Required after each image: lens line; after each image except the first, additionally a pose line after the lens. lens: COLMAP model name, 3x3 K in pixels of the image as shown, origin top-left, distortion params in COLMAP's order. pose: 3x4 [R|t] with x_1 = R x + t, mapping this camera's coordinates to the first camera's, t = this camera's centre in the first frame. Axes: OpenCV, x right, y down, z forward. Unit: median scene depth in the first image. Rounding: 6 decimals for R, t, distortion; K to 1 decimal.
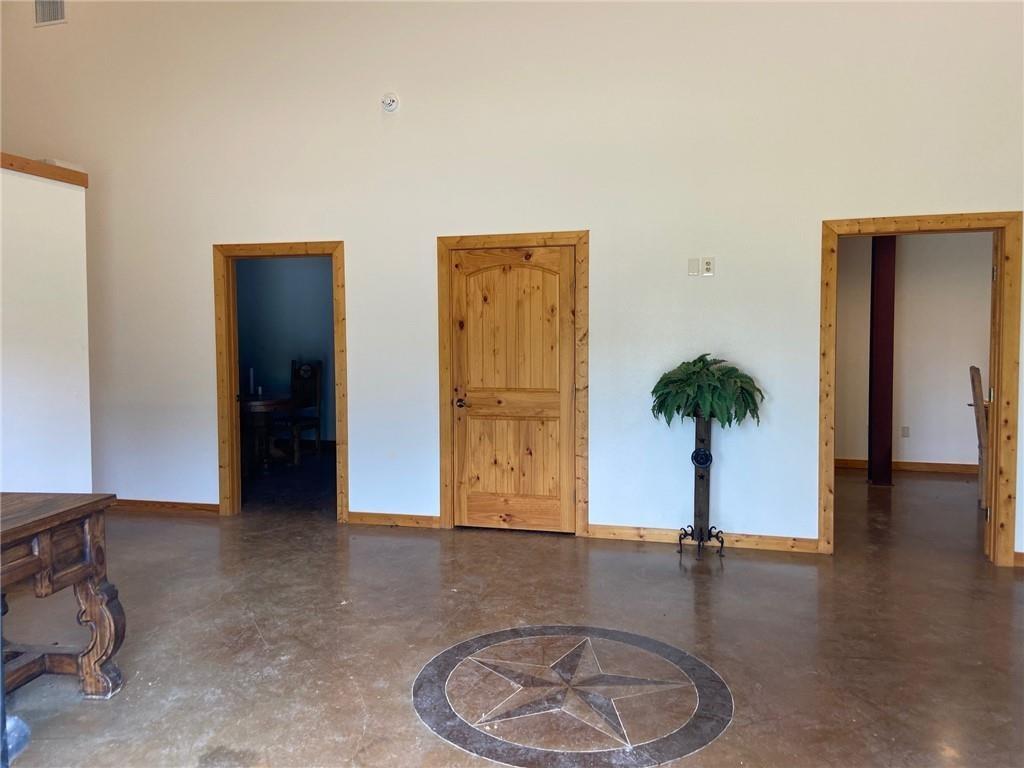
lens RADIAL K [[773.9, 0, 510.3], [0, 773.9, 376.5], [0, 0, 1]] dist [0.094969, -0.101236]
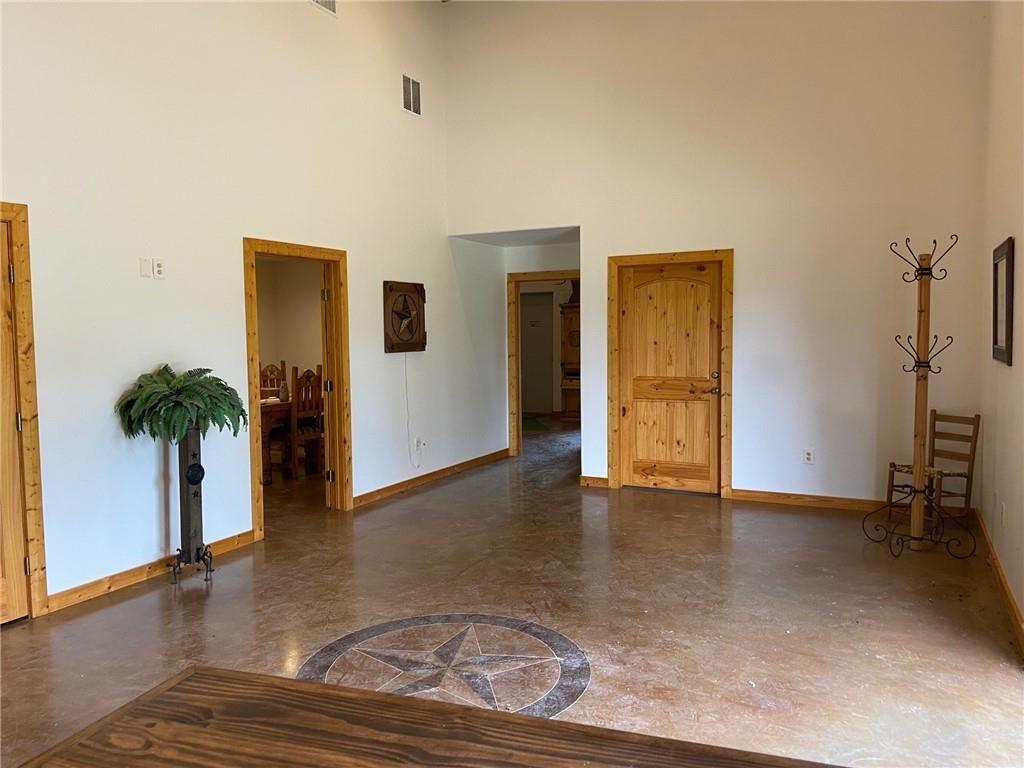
lens RADIAL K [[773.9, 0, 510.3], [0, 773.9, 376.5], [0, 0, 1]] dist [0.094969, -0.101236]
pose [[0.192129, -0.056294, 0.979754, -0.628544], [0.062928, 0.997006, 0.044945, -0.032757], [-0.979350, 0.053019, 0.195096, 0.454022]]
